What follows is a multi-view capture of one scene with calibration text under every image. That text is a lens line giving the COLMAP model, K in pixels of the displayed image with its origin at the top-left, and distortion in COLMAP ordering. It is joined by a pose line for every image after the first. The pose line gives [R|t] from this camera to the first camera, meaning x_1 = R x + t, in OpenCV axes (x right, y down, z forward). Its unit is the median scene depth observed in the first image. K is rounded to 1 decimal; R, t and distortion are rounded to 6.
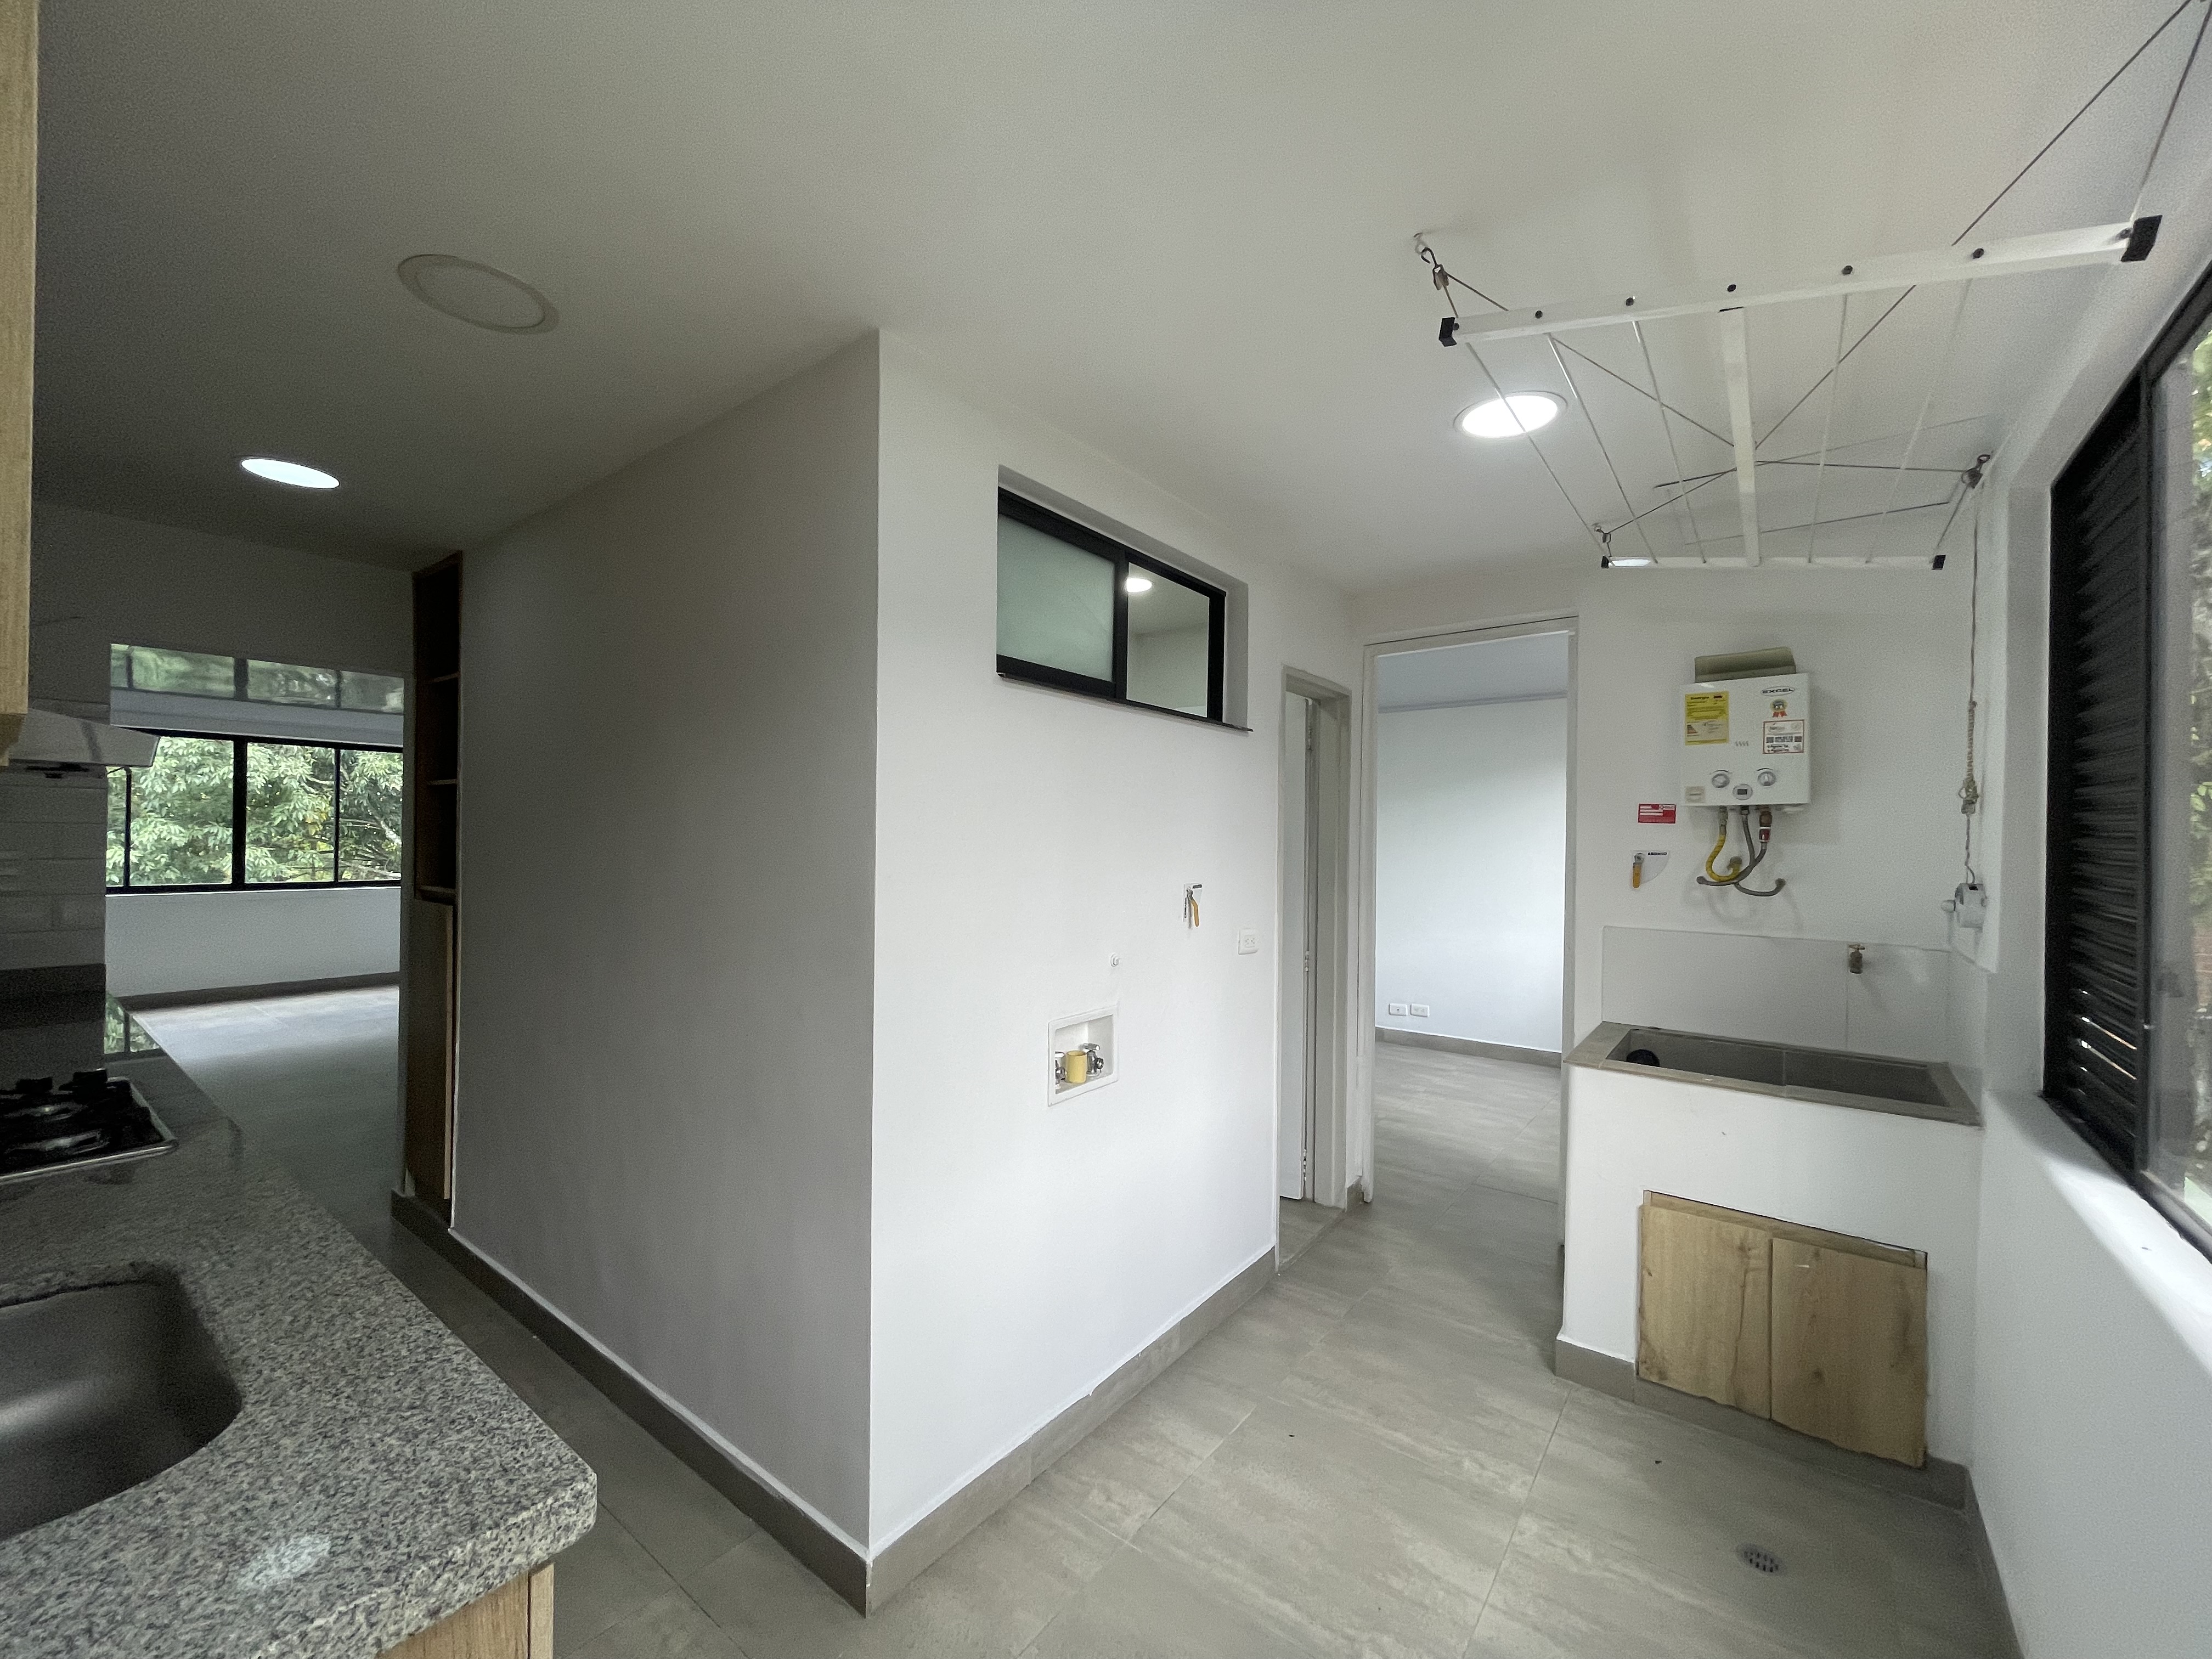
lens RADIAL K [[892.2, 0, 1100.7], [0, 892.2, 831.2], [0, 0, 1]] dist [-0.003143, 0.000506]
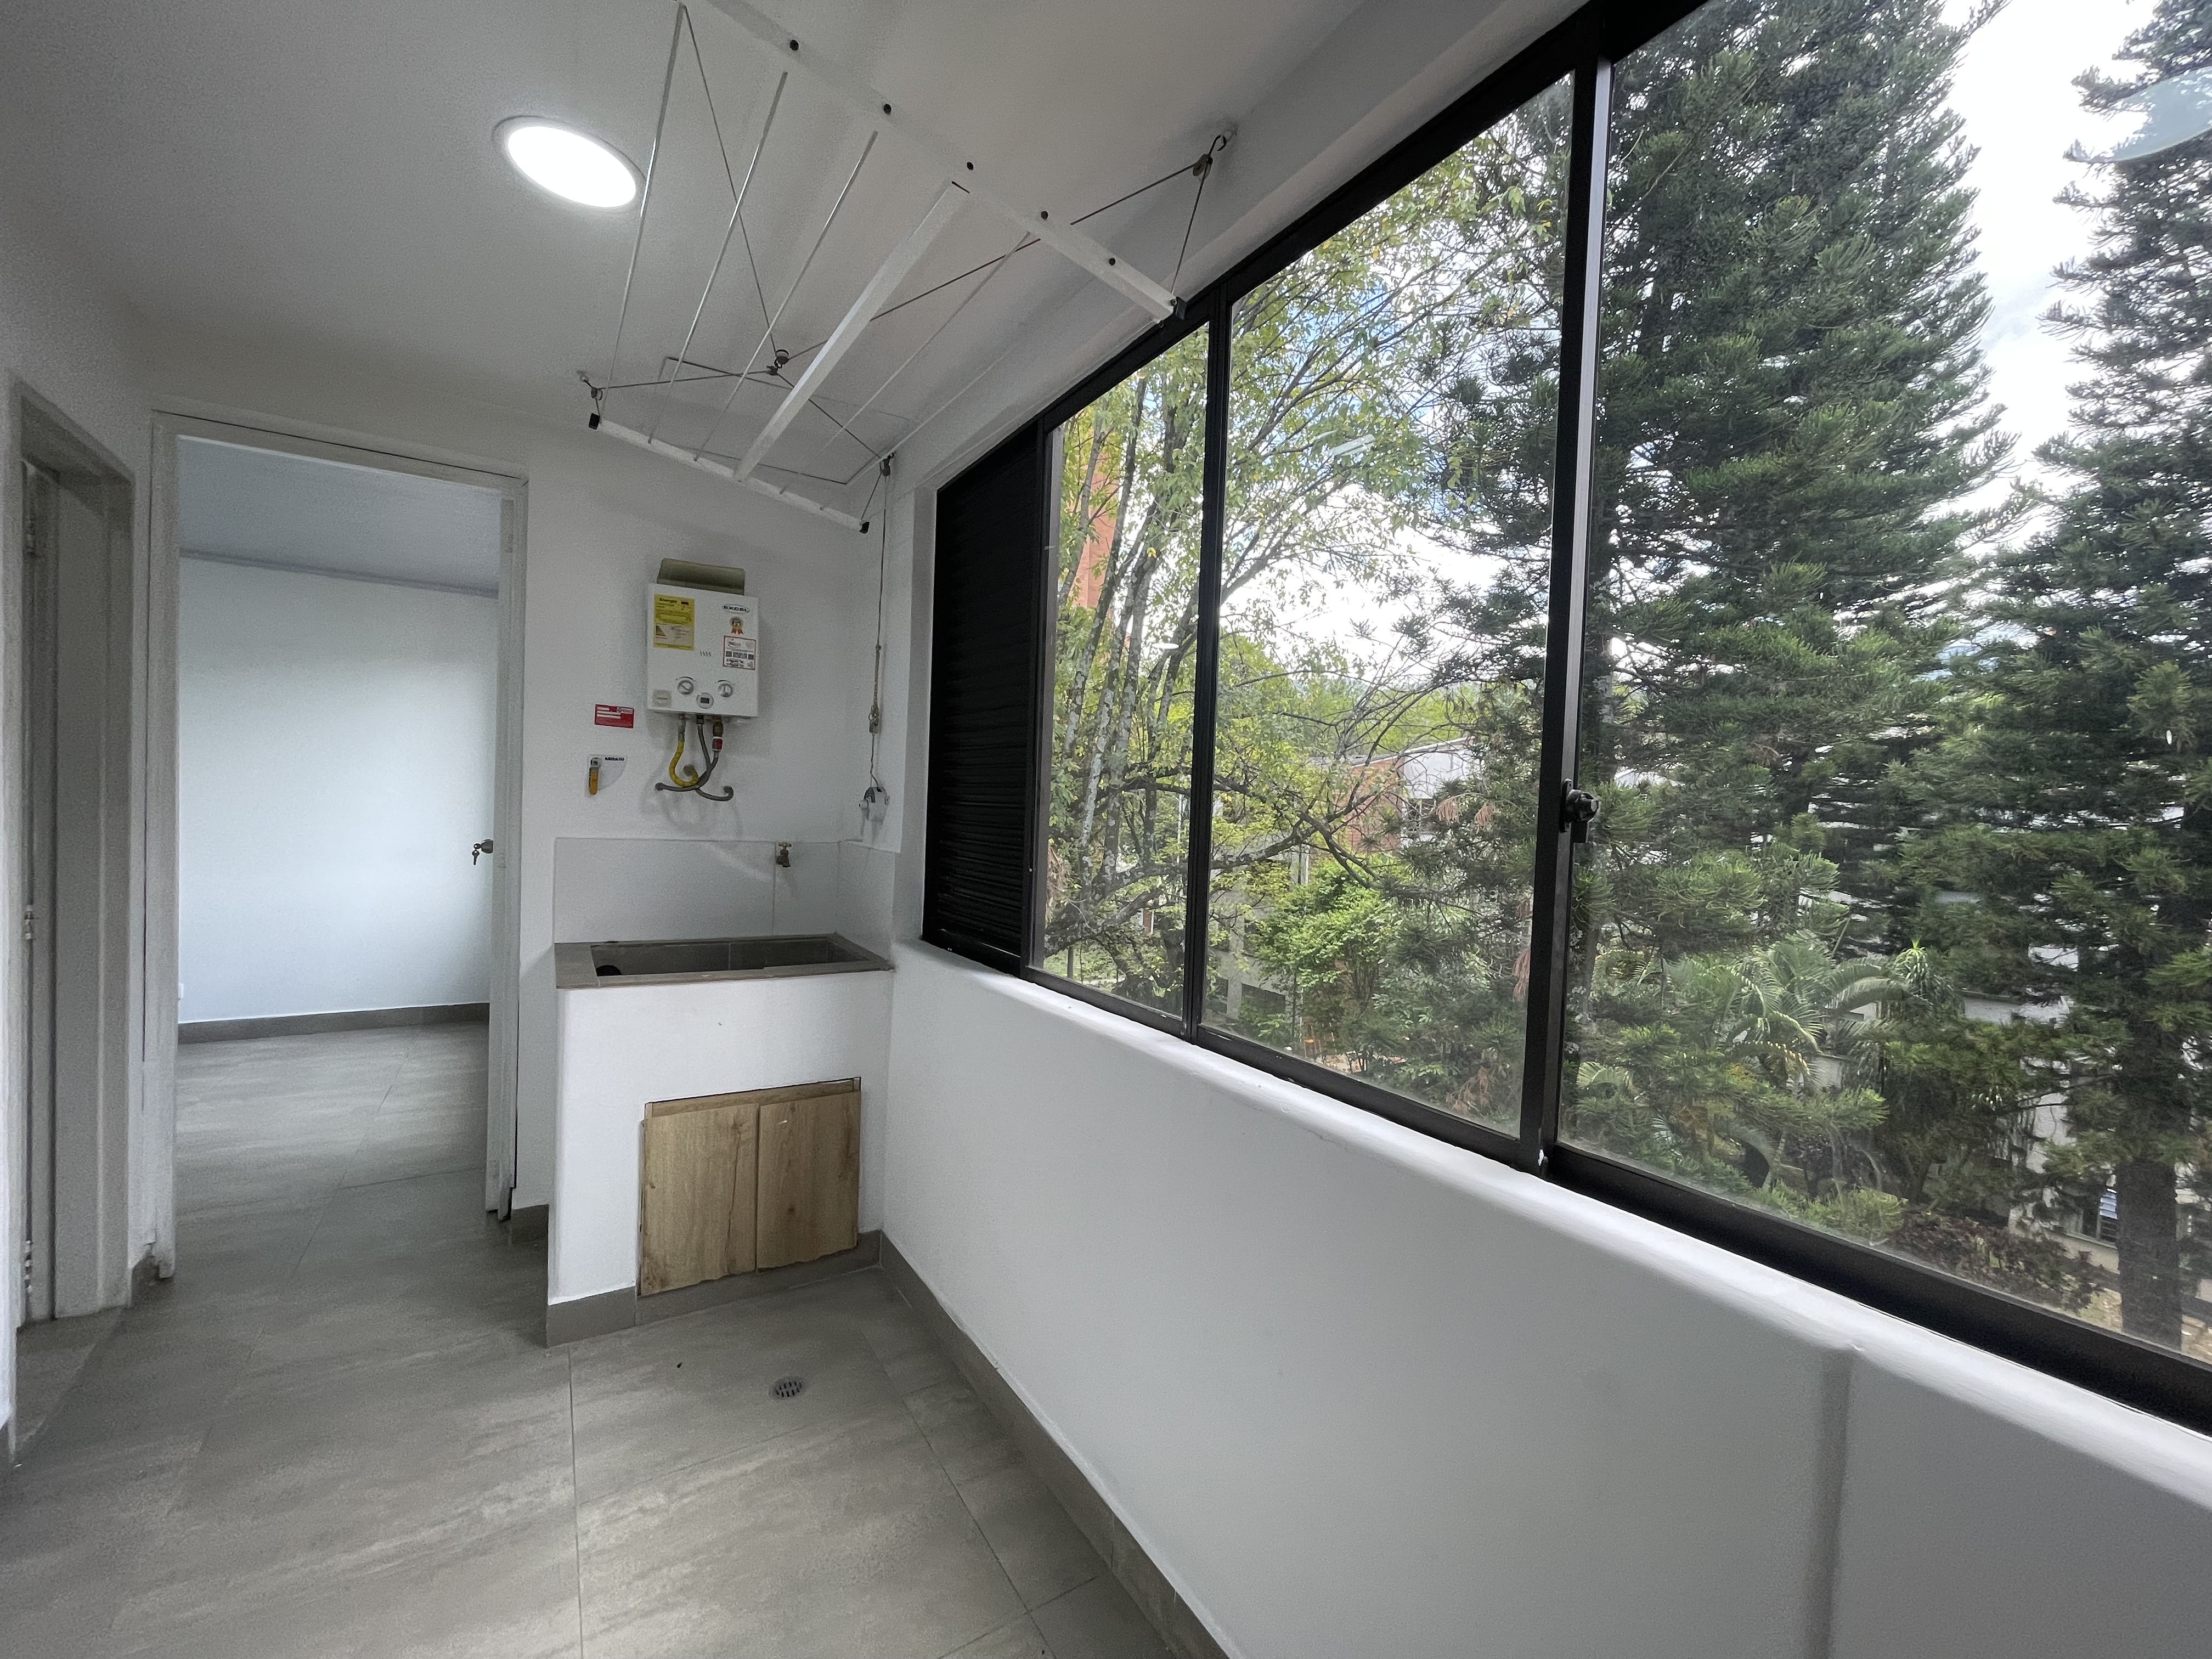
lens RADIAL K [[892.2, 0, 1114.5], [0, 892.2, 834.8], [0, 0, 1]] dist [-0.003143, 0.000506]
pose [[0.339074, -0.024962, 0.940429, -0.103479], [-0.041146, 0.998298, 0.041334, 0.052989], [-0.939860, -0.052710, 0.337470, 0.209964]]
